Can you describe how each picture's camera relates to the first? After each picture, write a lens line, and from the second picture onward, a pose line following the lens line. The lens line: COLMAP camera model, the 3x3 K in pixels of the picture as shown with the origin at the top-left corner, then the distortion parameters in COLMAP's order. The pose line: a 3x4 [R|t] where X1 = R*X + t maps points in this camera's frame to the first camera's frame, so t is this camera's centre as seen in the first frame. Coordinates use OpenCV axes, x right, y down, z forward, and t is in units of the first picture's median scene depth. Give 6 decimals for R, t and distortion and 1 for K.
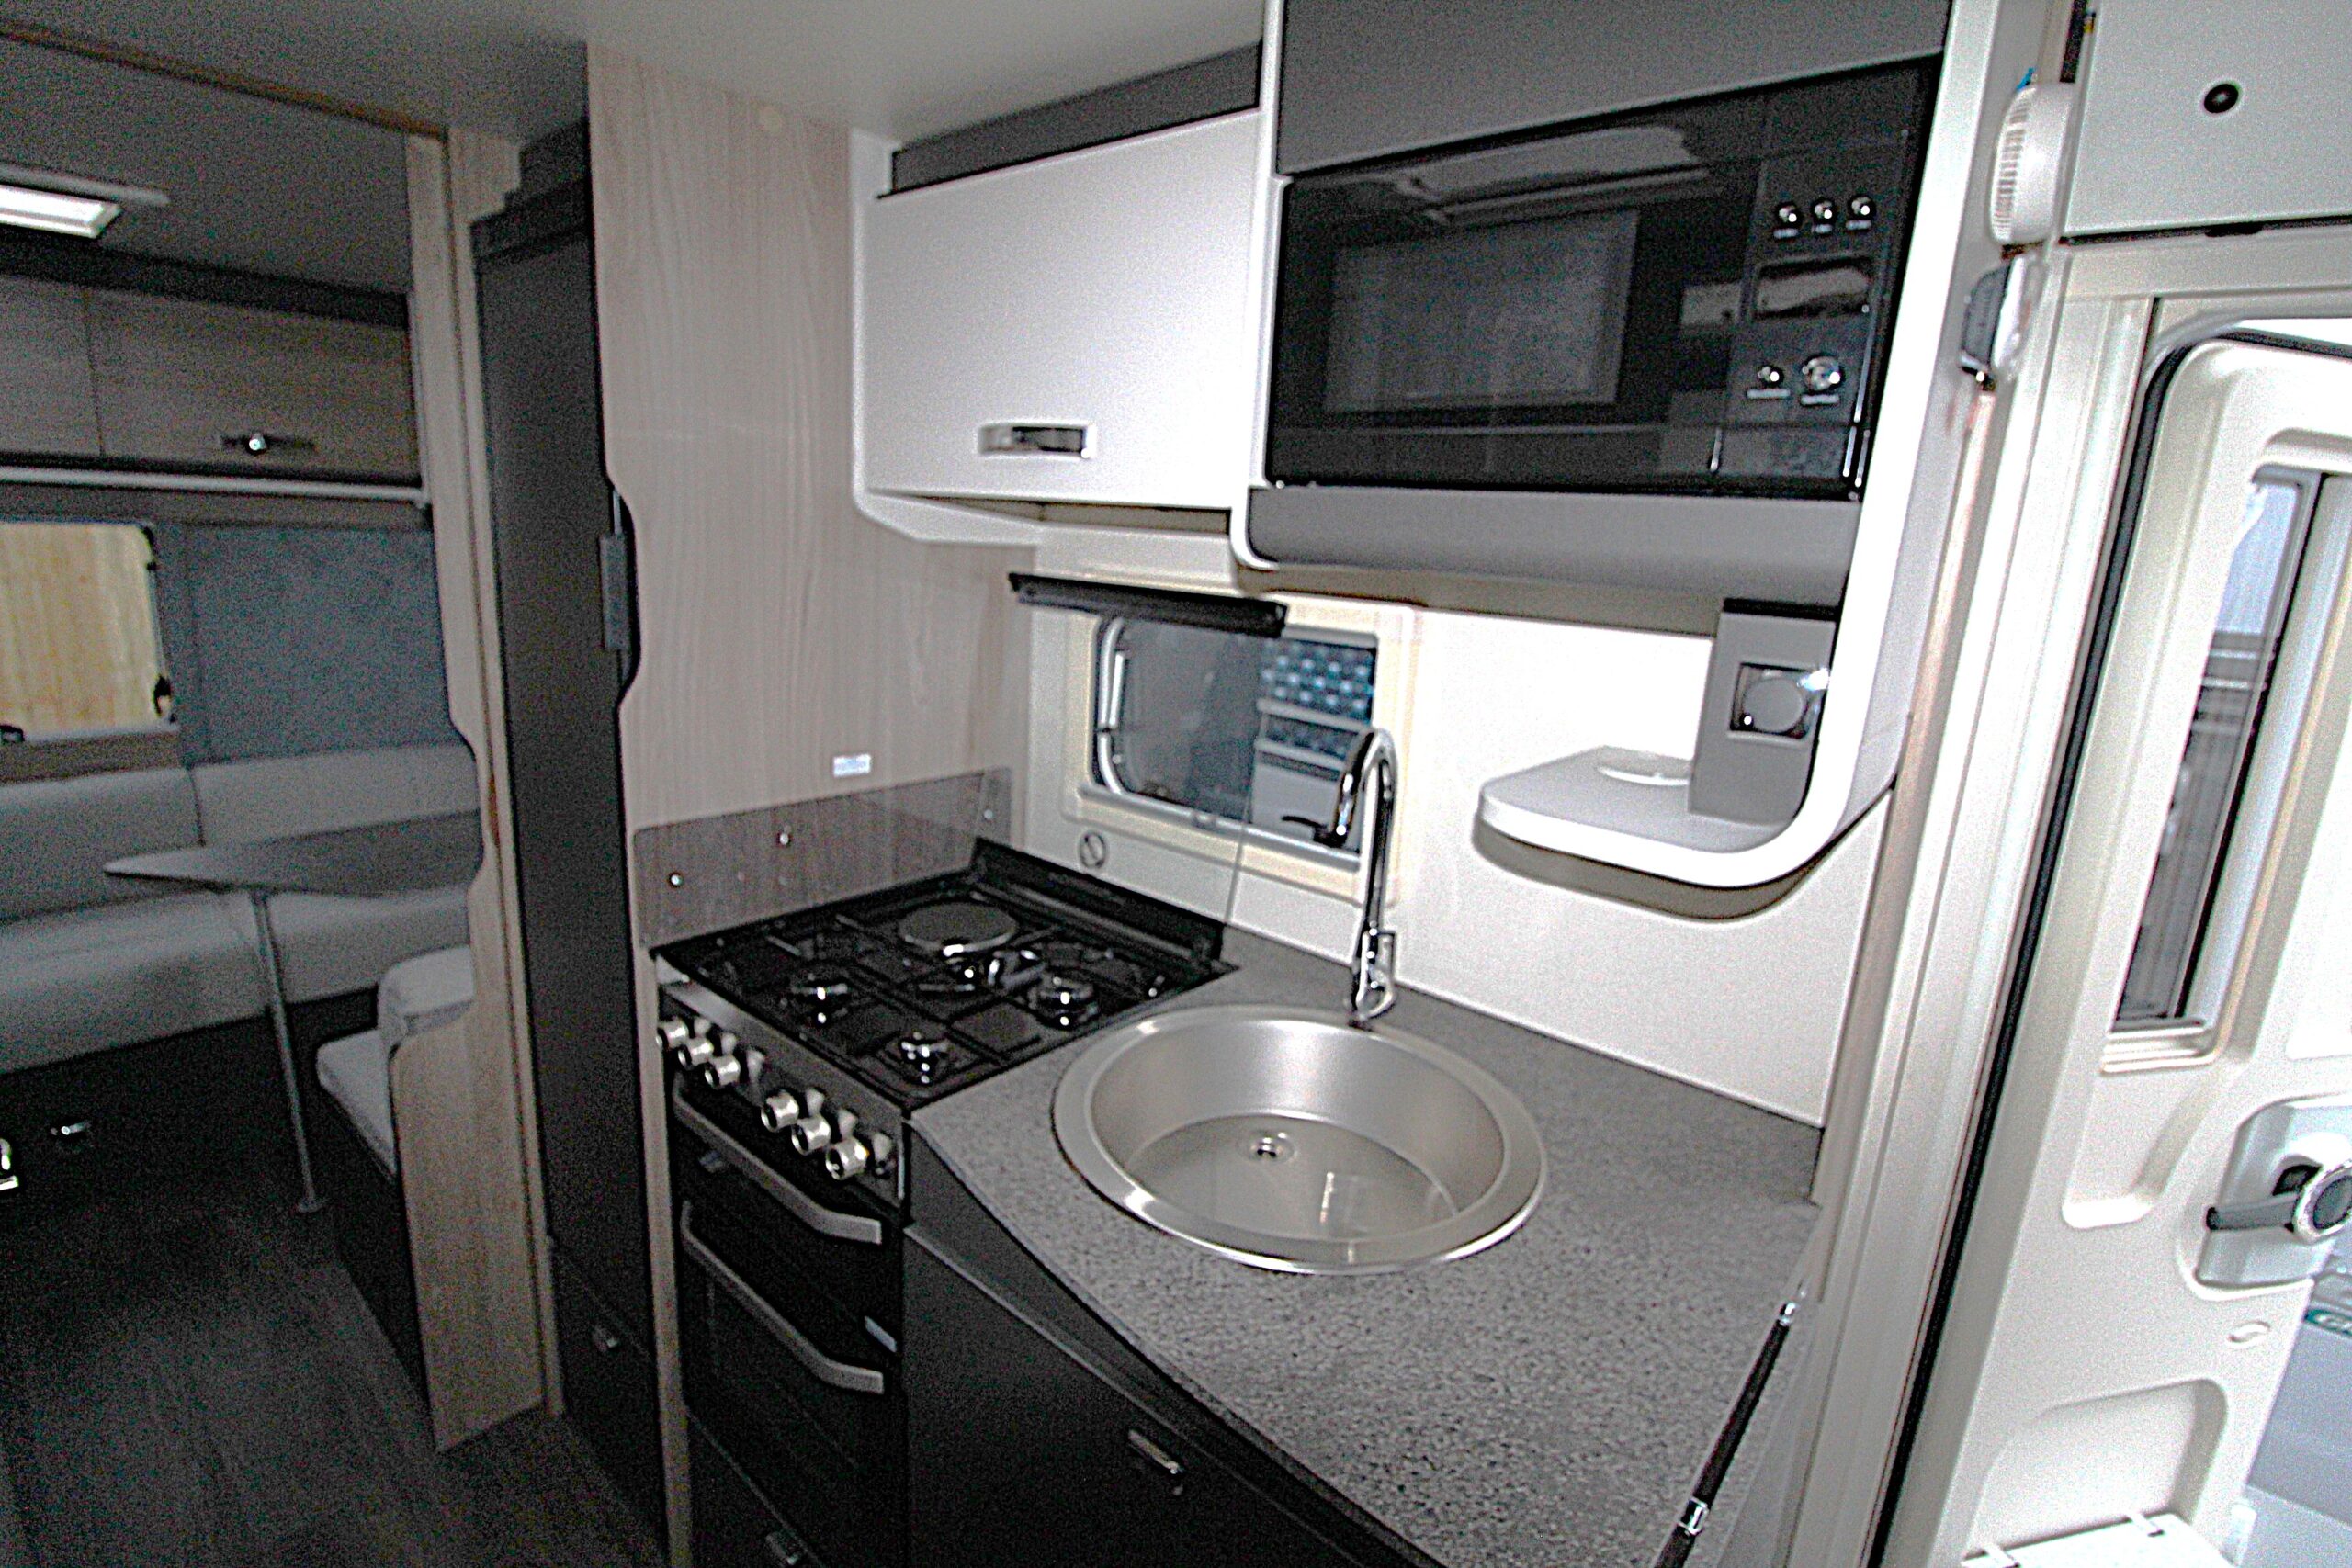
lens RADIAL K [[1102.0, 0, 1179.5], [0, 1102.0, 776.0], [0, 0, 1]] dist [-0.011345, -0.006621]
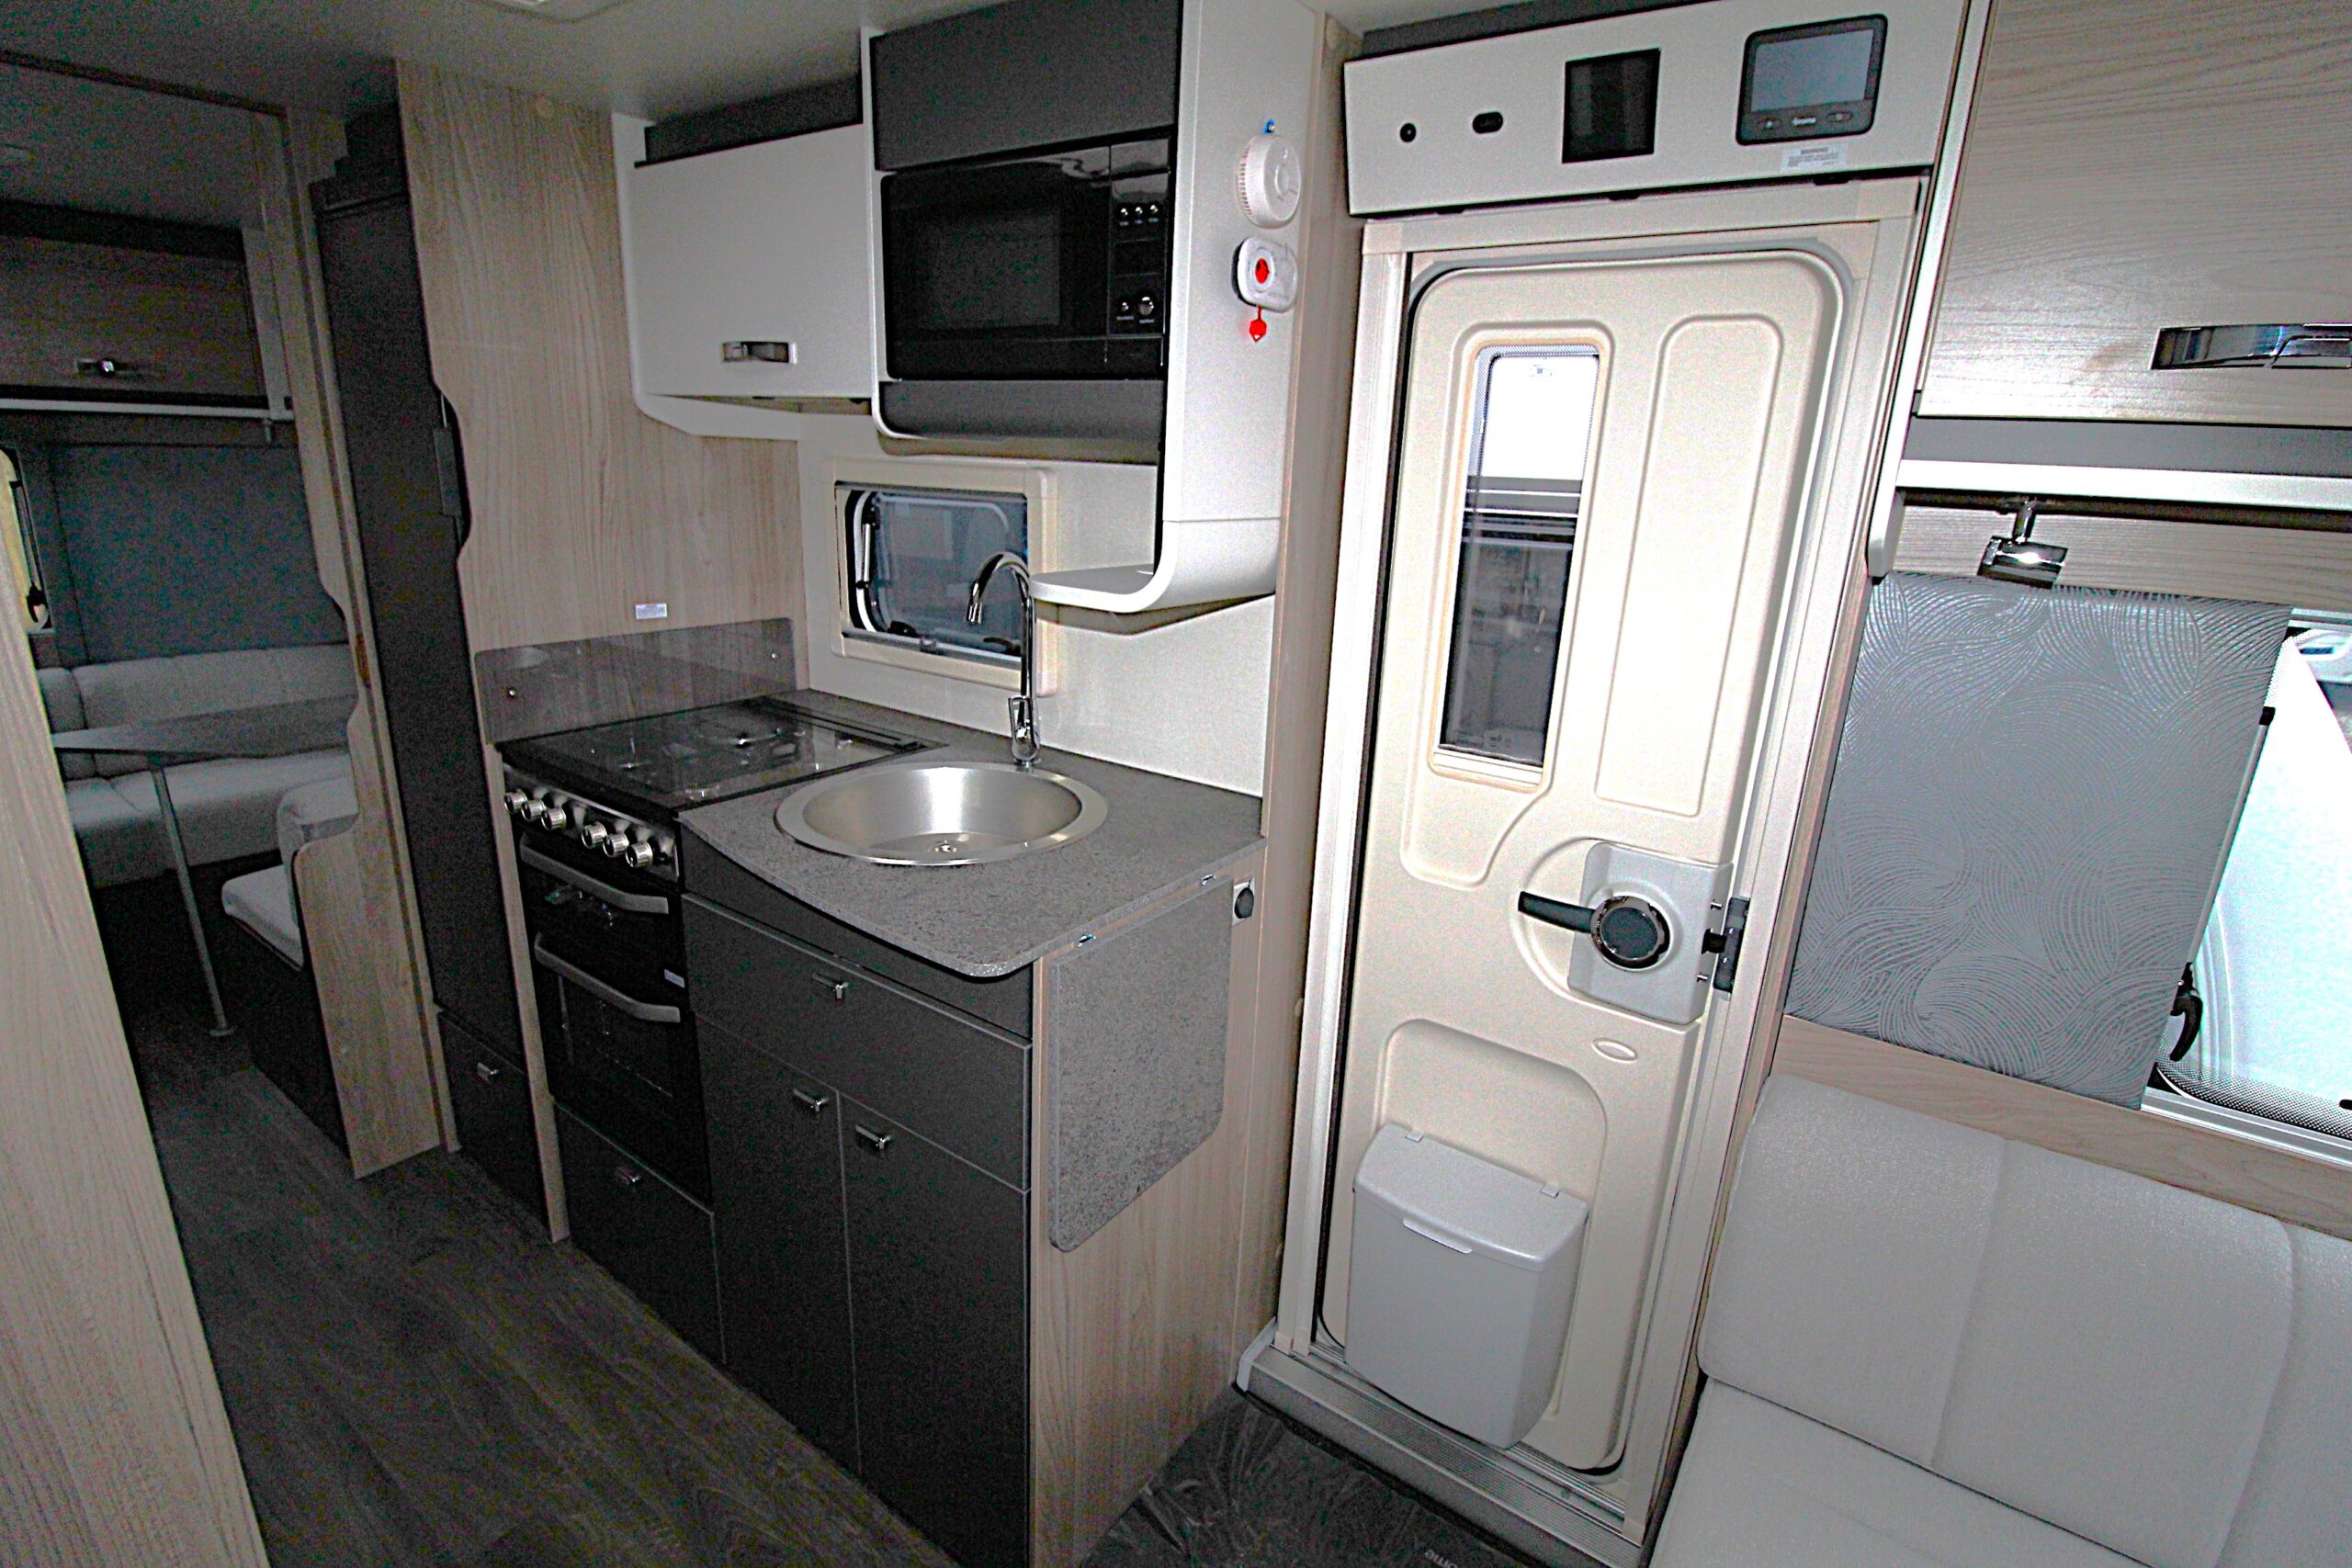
lens RADIAL K [[1102.0, 0, 1186.4], [0, 1102.0, 778.8], [0, 0, 1]] dist [-0.011345, -0.006621]
pose [[0.995032, -0.040837, 0.090795, 0.219224], [0.034662, 0.997043, 0.068583, 0.129195], [-0.093327, -0.065095, 0.993505, -0.384834]]
